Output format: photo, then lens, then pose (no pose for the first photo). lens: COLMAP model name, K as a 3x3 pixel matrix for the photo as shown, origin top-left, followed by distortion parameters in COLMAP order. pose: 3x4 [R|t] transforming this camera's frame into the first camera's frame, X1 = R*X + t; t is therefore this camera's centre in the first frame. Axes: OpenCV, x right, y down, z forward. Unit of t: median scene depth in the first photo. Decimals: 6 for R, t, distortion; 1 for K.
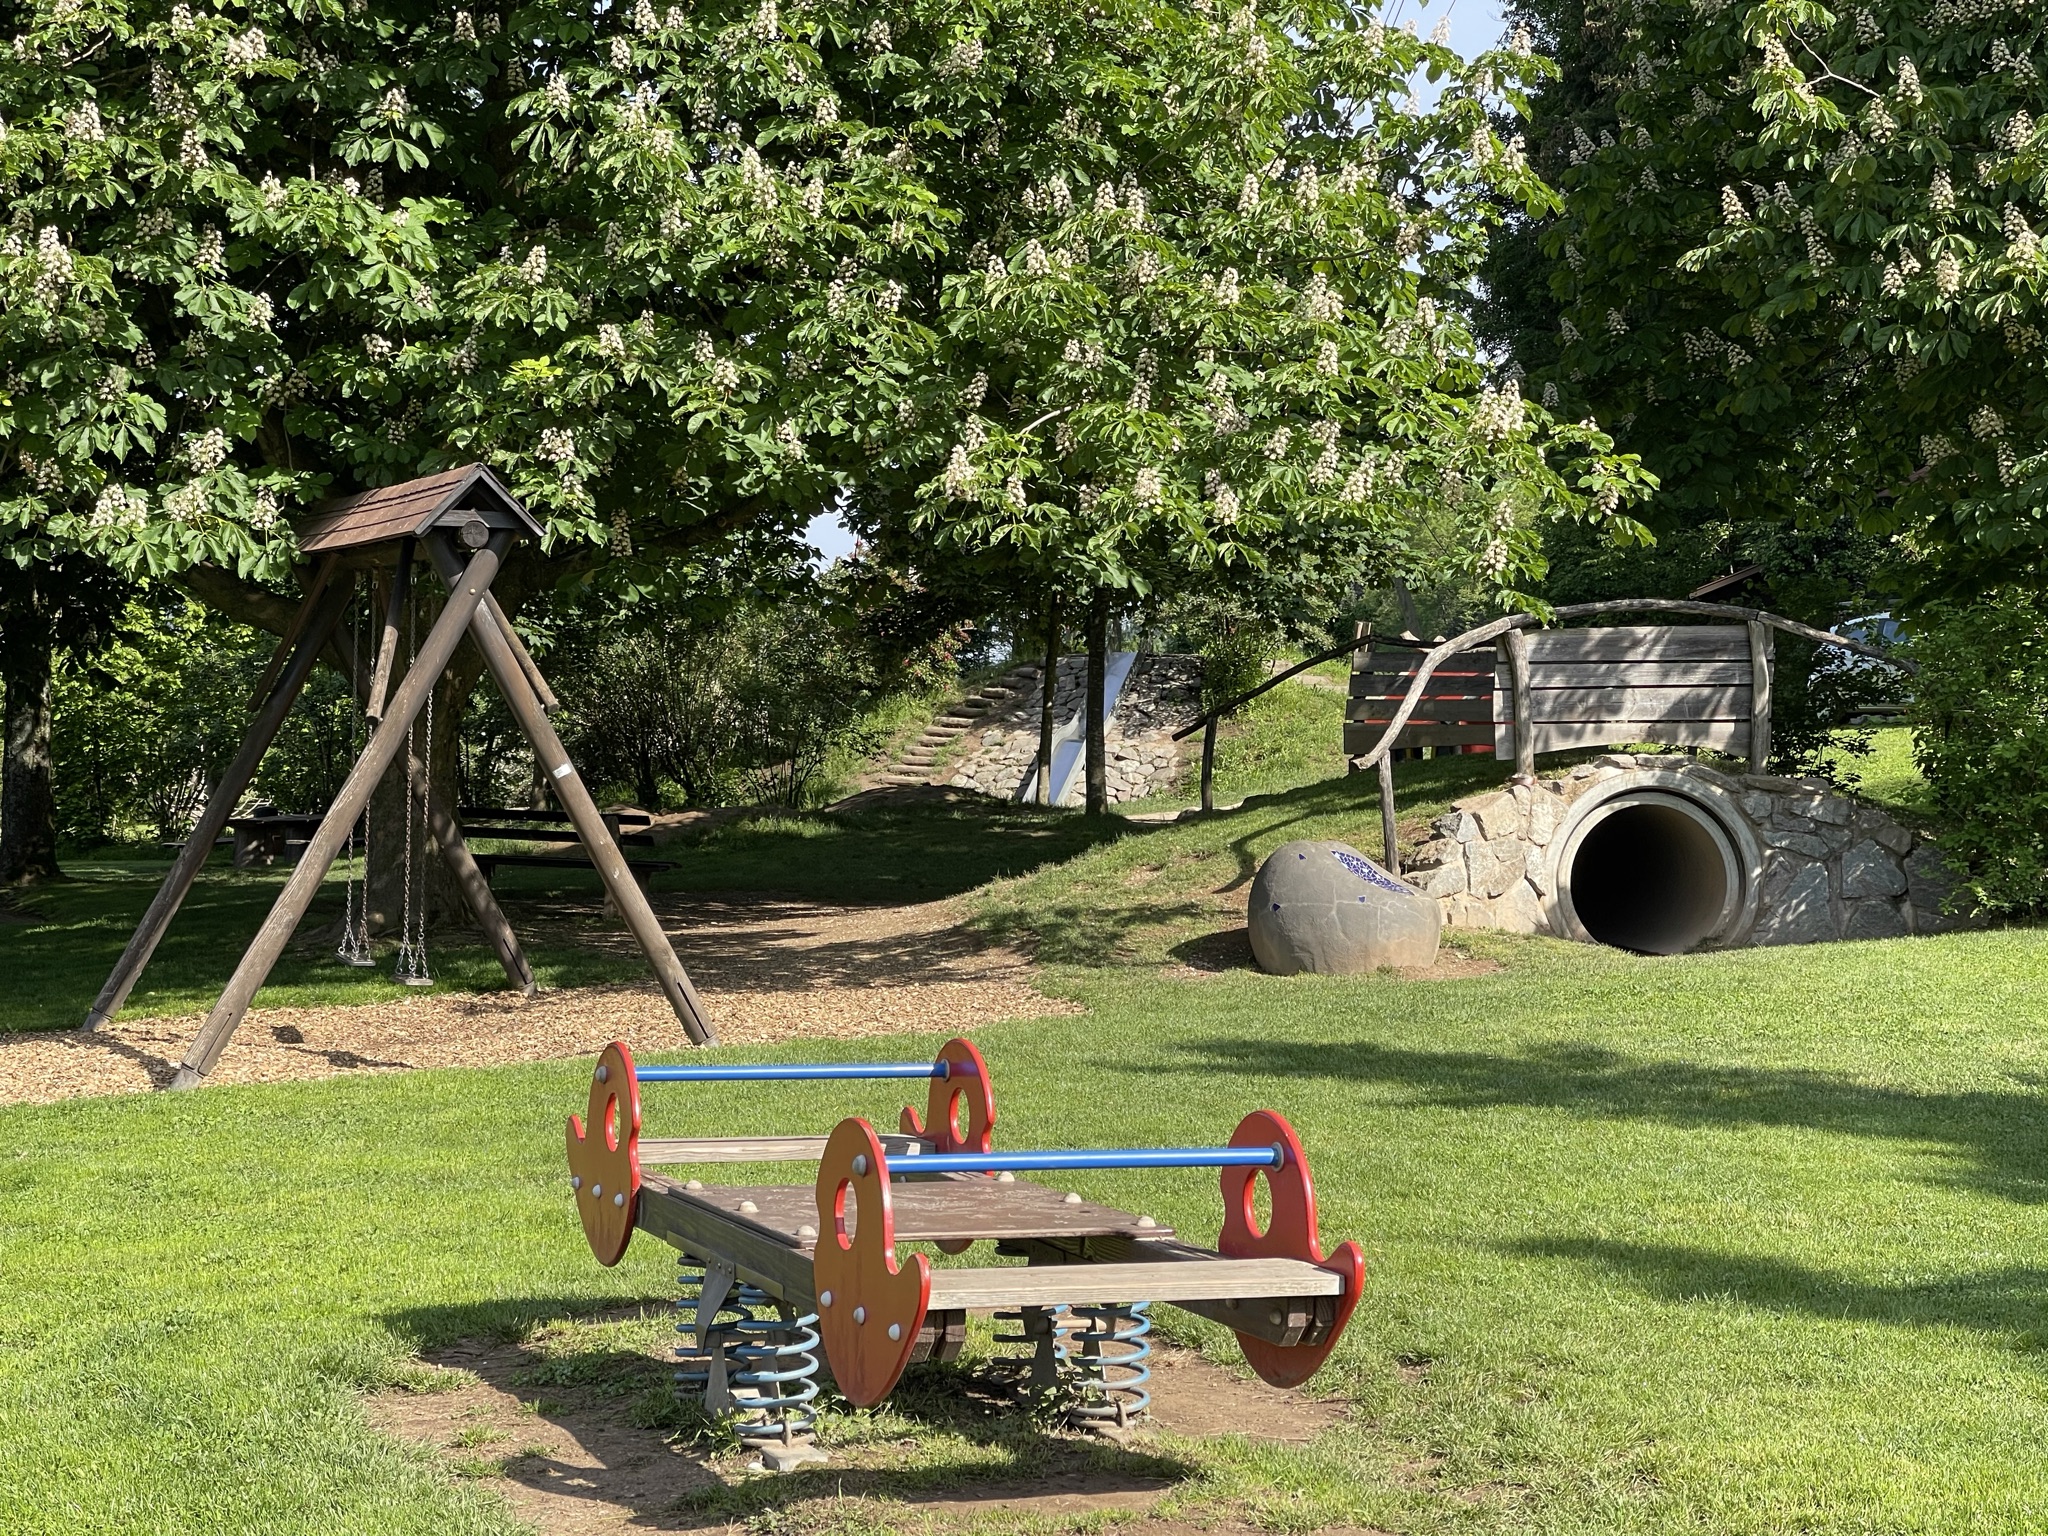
lens RADIAL K [[3765.4, 0, 1029.9], [0, 3765.4, 757.2], [0, 0, 1]] dist [0.208743, 0.000000]
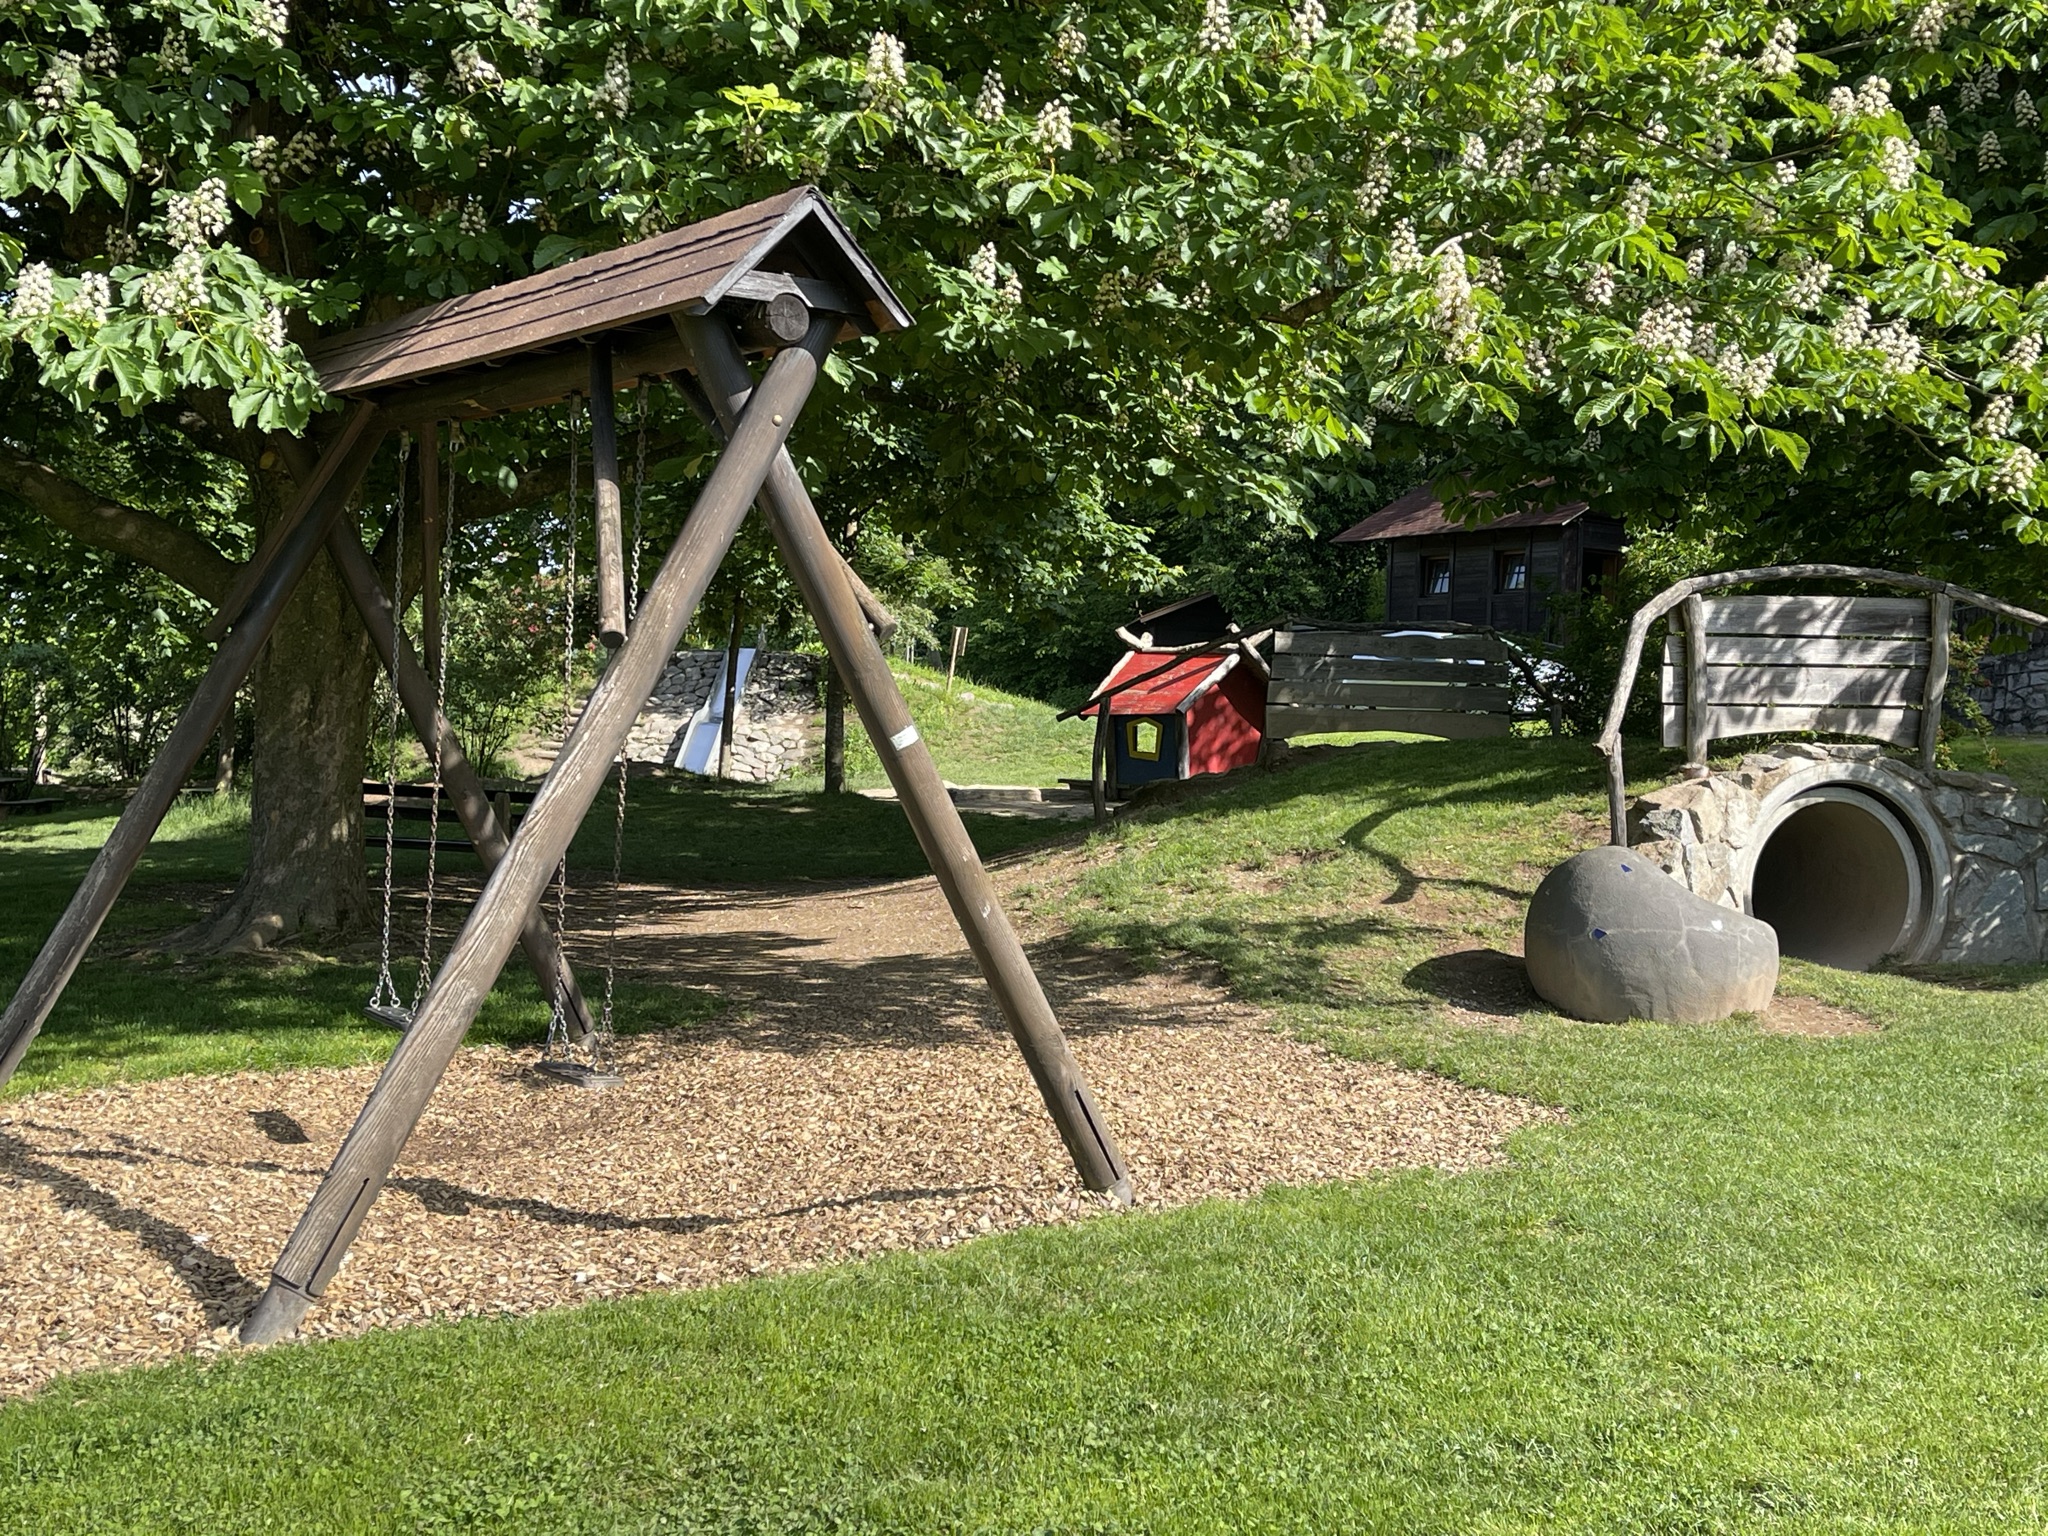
lens RADIAL K [[2560.2, 0, 1024.0], [0, 2560.2, 778.0], [0, 0, 1]] dist [0.020752, 0.000000]
pose [[0.972971, 0.015902, 0.230378, -0.168560], [-0.018817, 0.999768, 0.010461, 0.004875], [-0.230158, -0.014513, 0.973045, 0.521255]]
